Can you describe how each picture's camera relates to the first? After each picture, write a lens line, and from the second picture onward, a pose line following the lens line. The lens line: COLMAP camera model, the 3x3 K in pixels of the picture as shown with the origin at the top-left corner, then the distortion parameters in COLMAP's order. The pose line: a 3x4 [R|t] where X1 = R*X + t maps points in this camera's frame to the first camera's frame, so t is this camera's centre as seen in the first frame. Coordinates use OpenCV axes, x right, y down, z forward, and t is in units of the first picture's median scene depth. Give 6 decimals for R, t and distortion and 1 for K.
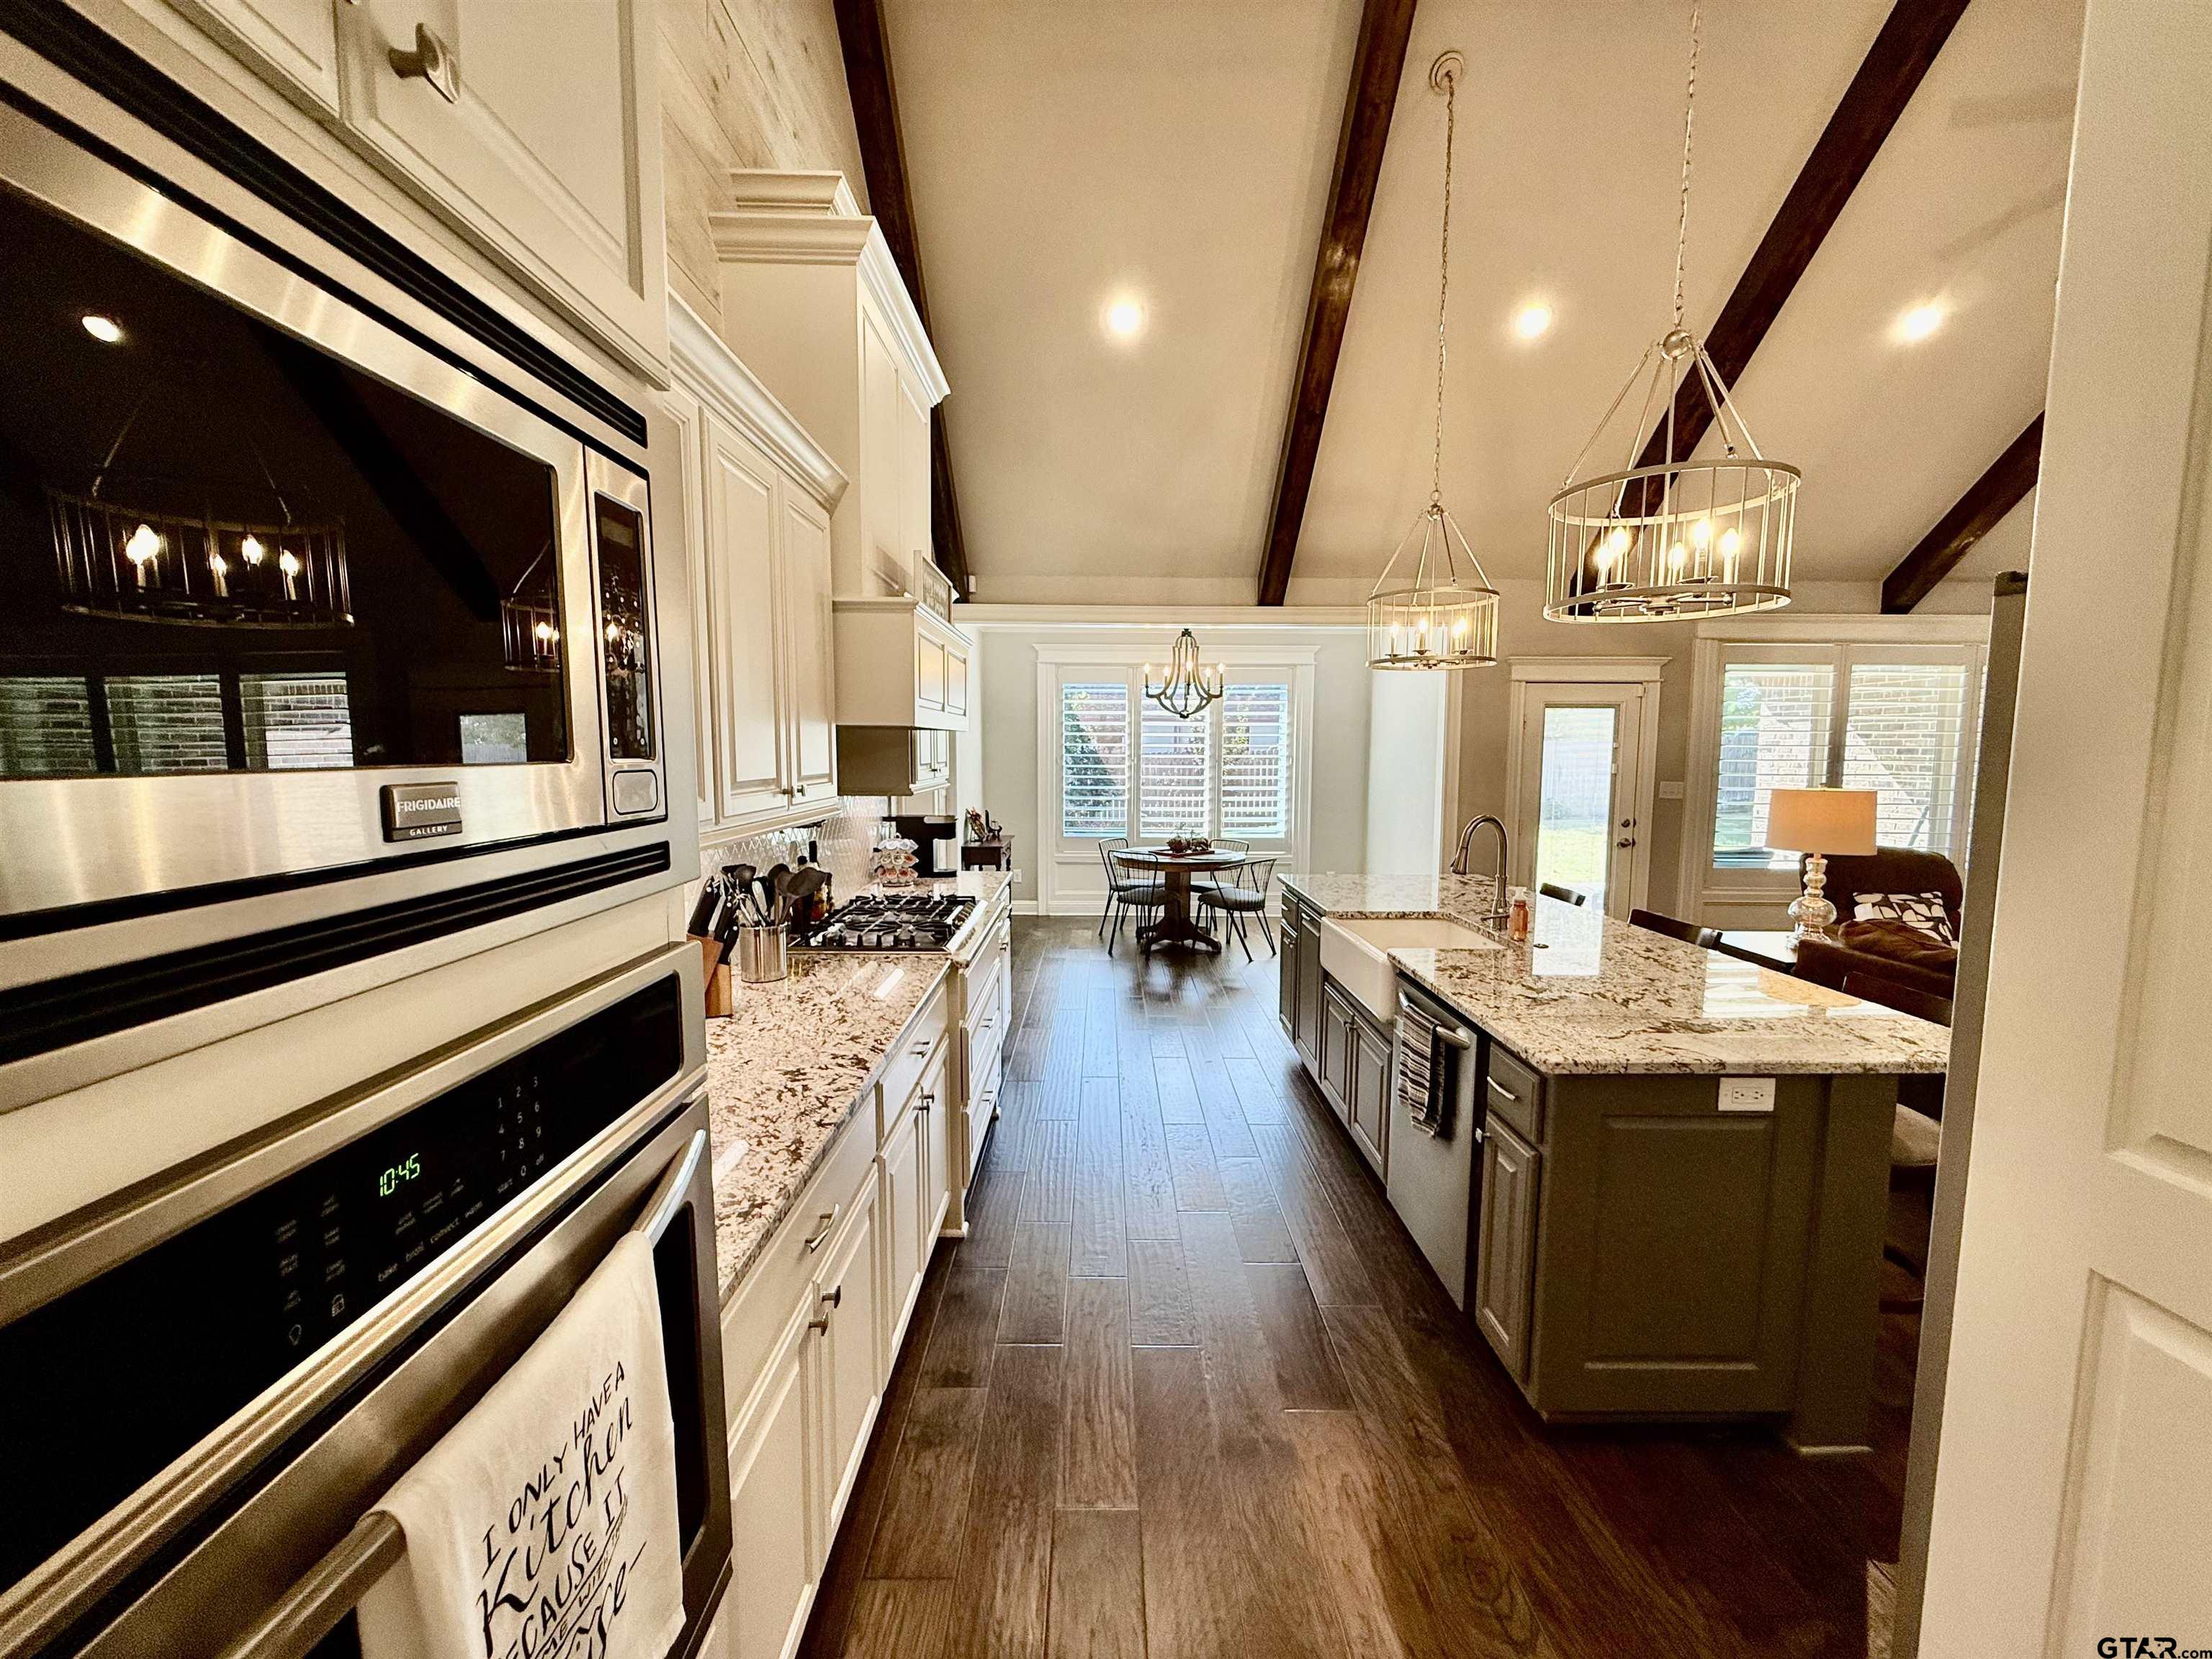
lens RADIAL K [[878.1, 0, 1101.9], [0, 878.1, 832.3], [0, 0, 1]] dist [-0.001868, 0.001013]
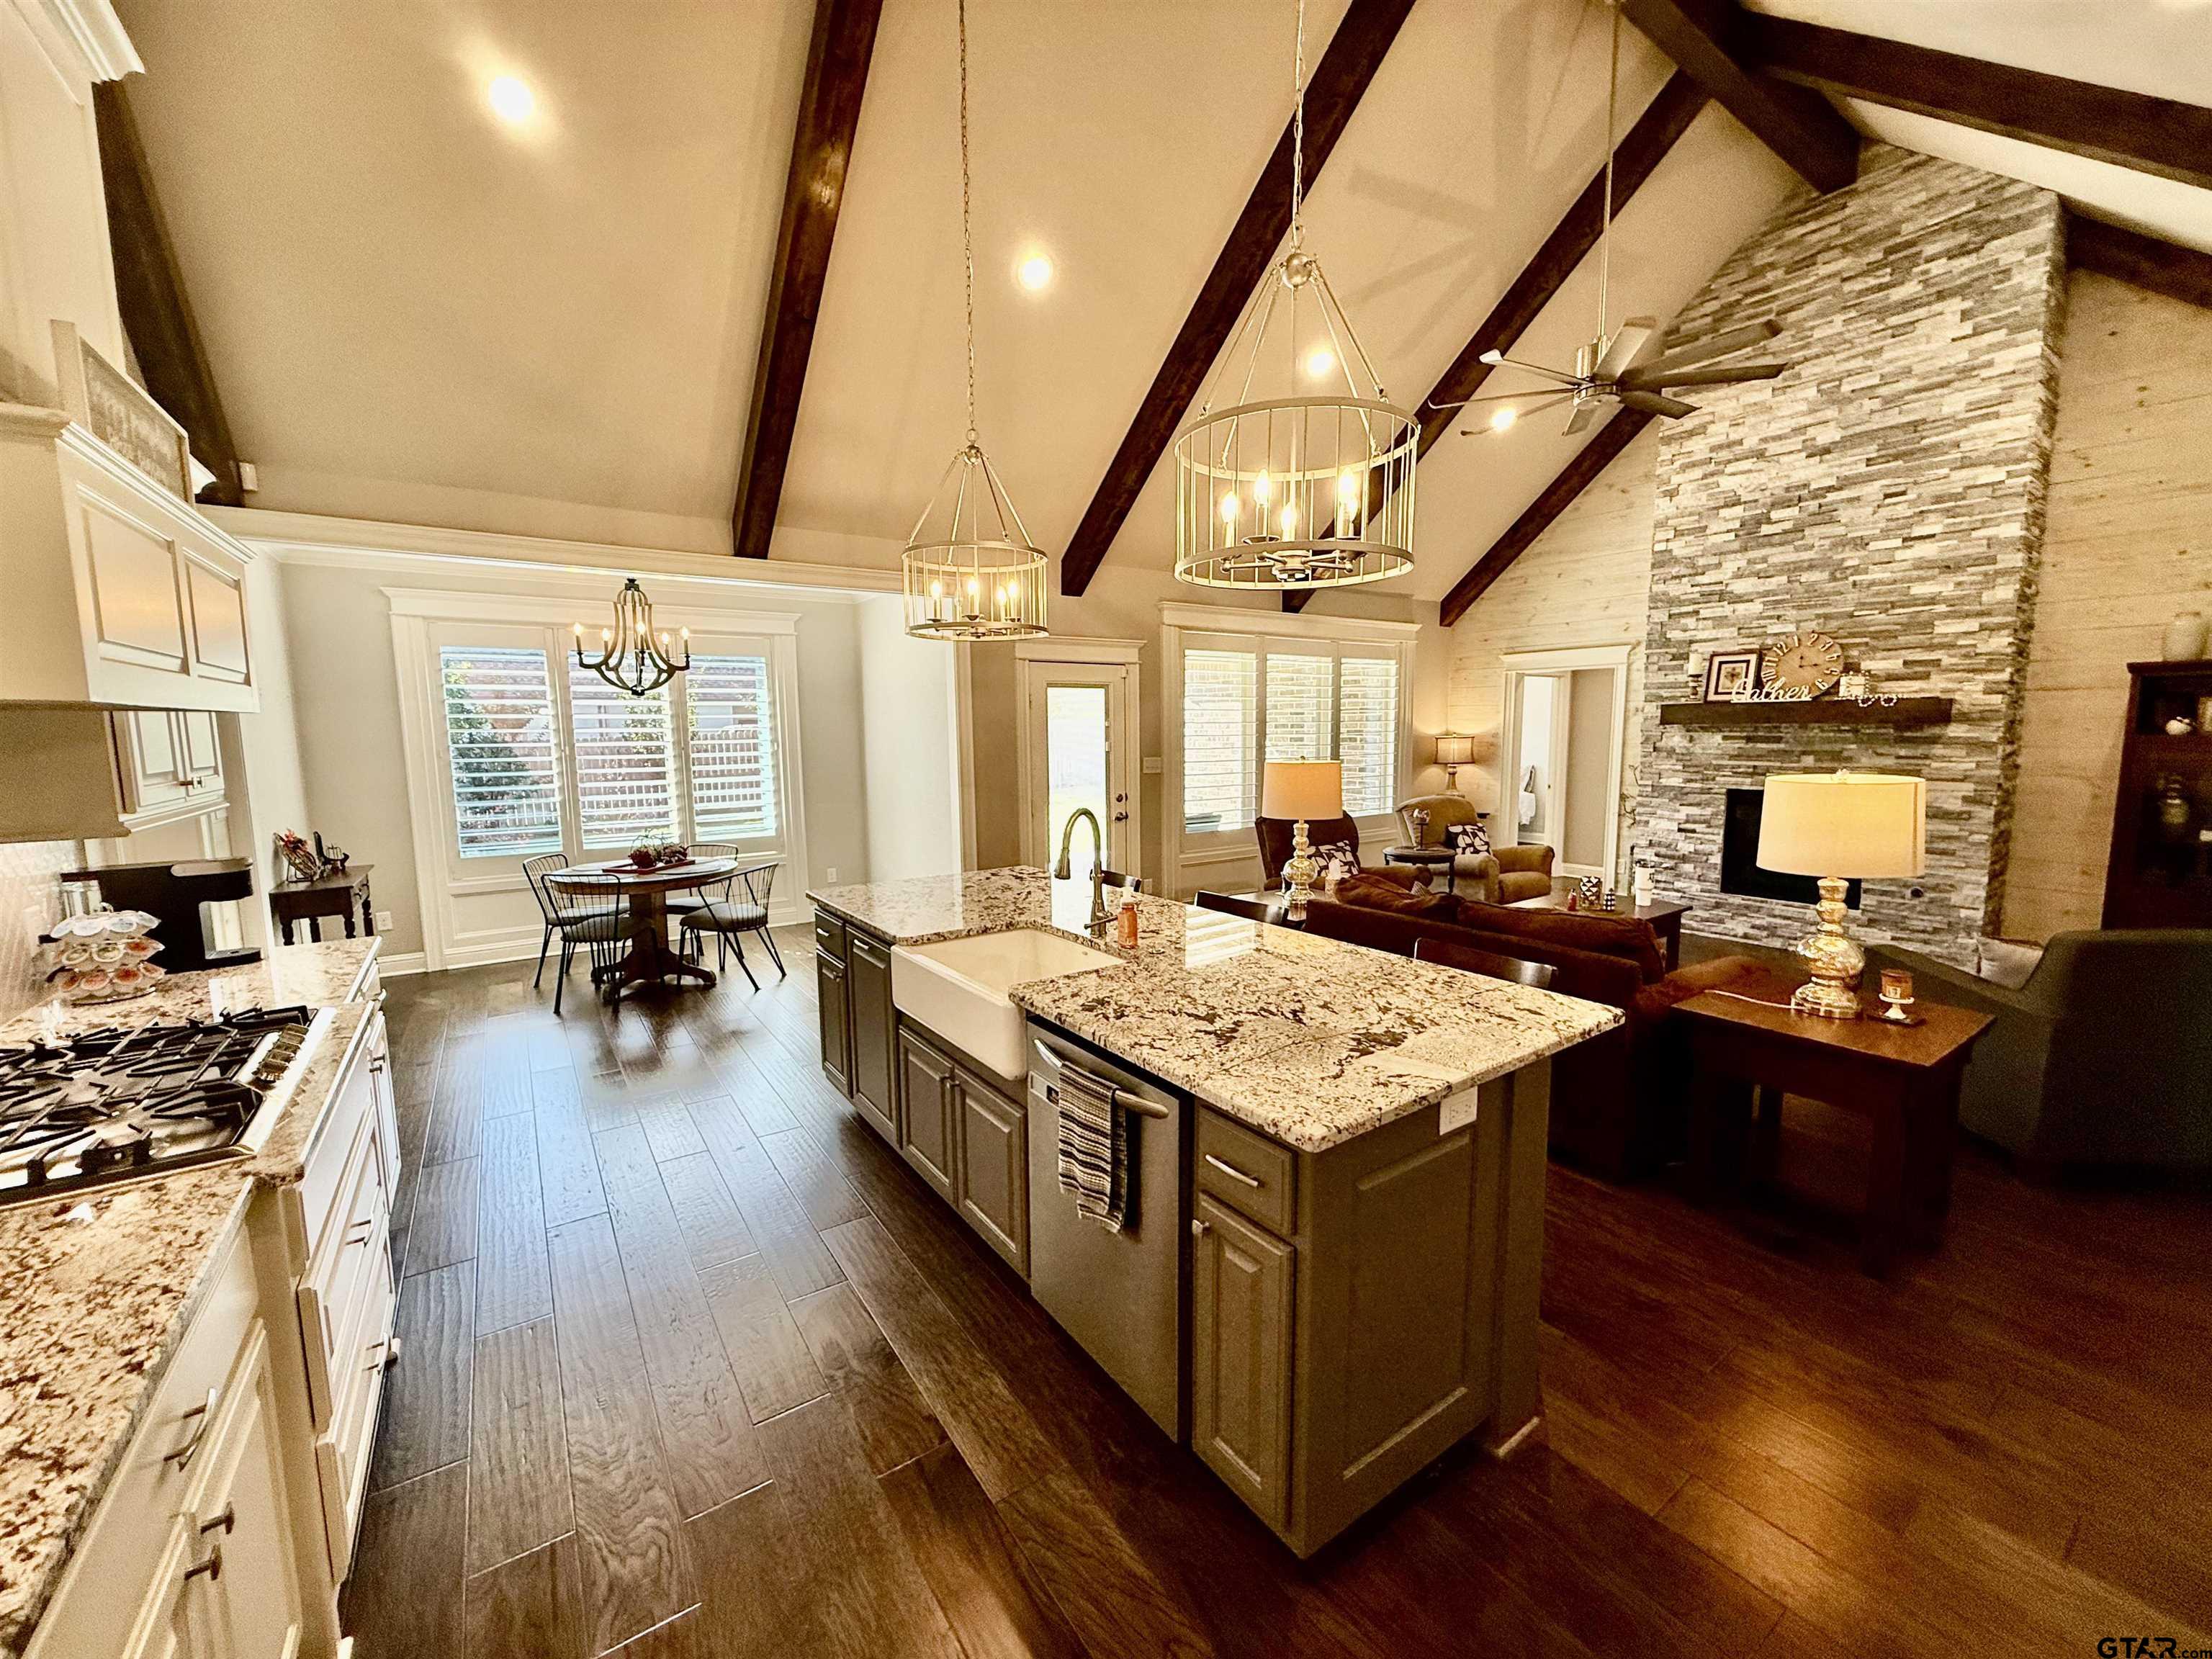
lens RADIAL K [[878.1, 0, 1098.5], [0, 878.1, 829.6], [0, 0, 1]] dist [-0.001868, 0.001013]
pose [[0.824488, -0.078505, 0.560408, -0.025034], [0.067716, 0.996901, 0.040026, -0.022203], [-0.561813, 0.004948, 0.827249, 0.194245]]
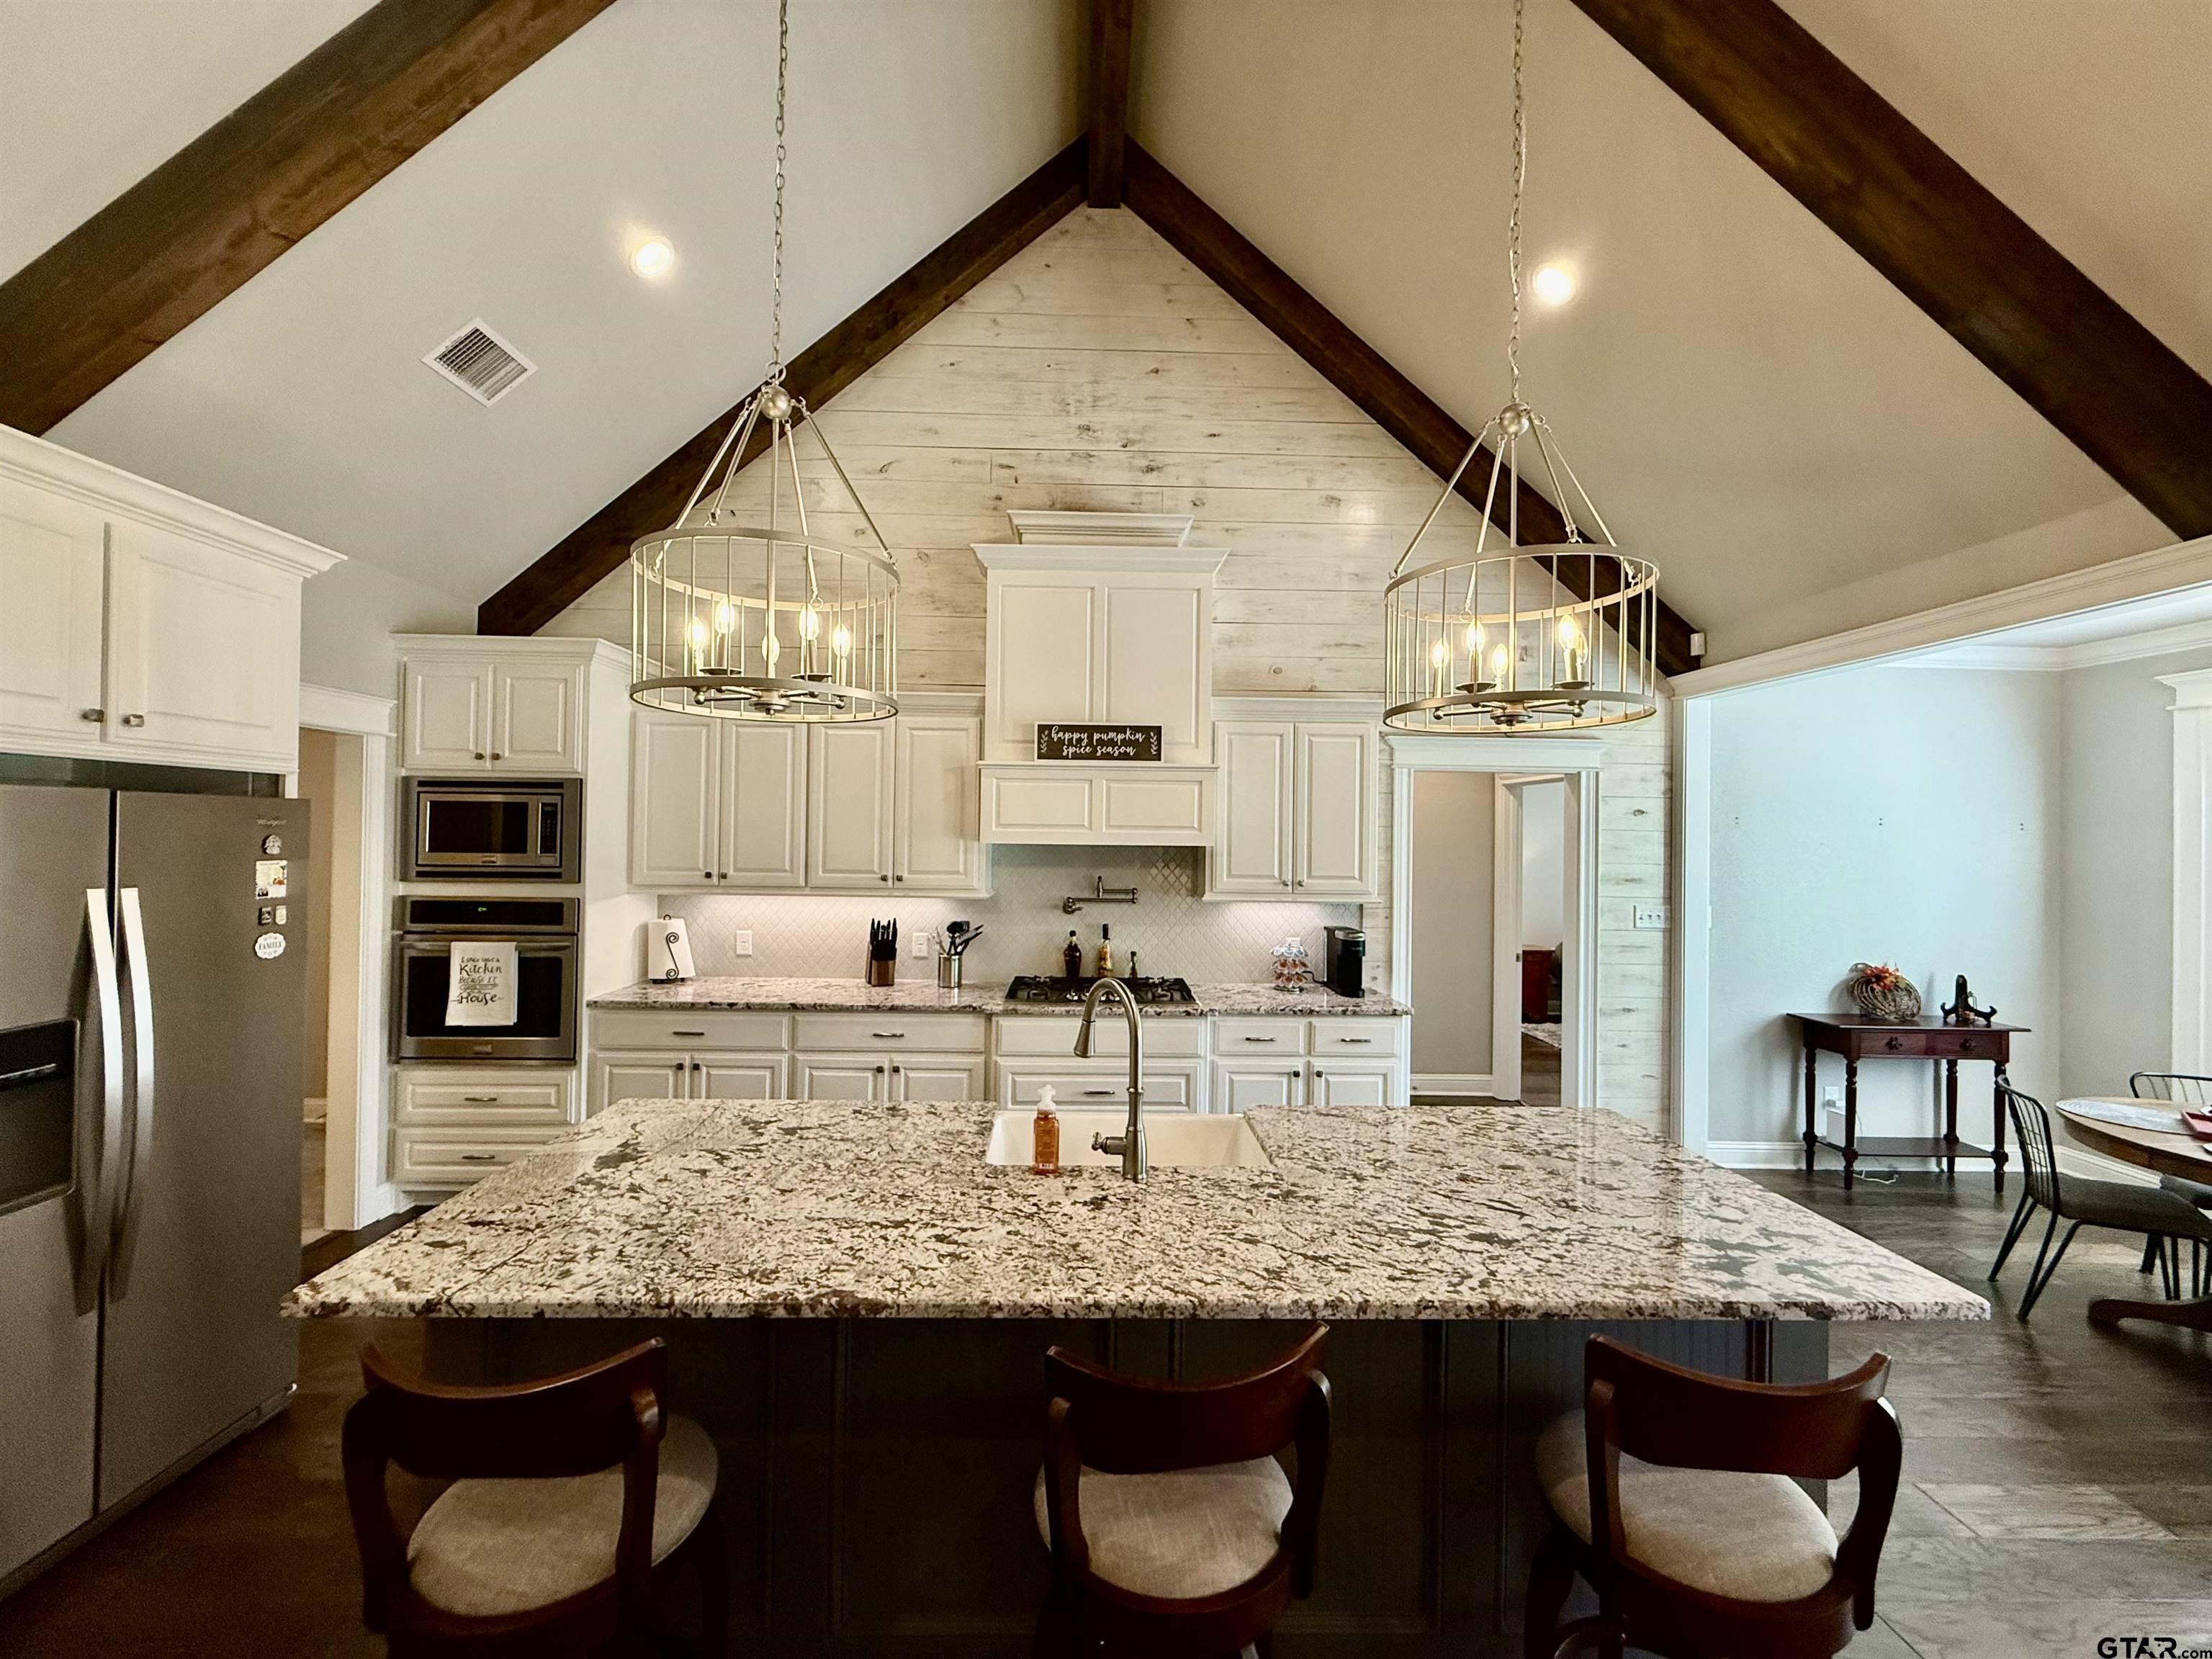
lens RADIAL K [[878.1, 0, 1088.5], [0, 878.1, 829.3], [0, 0, 1]] dist [-0.001868, 0.001013]
pose [[0.017502, -0.016700, -0.999707, 0.763402], [-0.110879, 0.993661, -0.018540, -0.079837], [0.993680, 0.111171, 0.015540, 0.676482]]
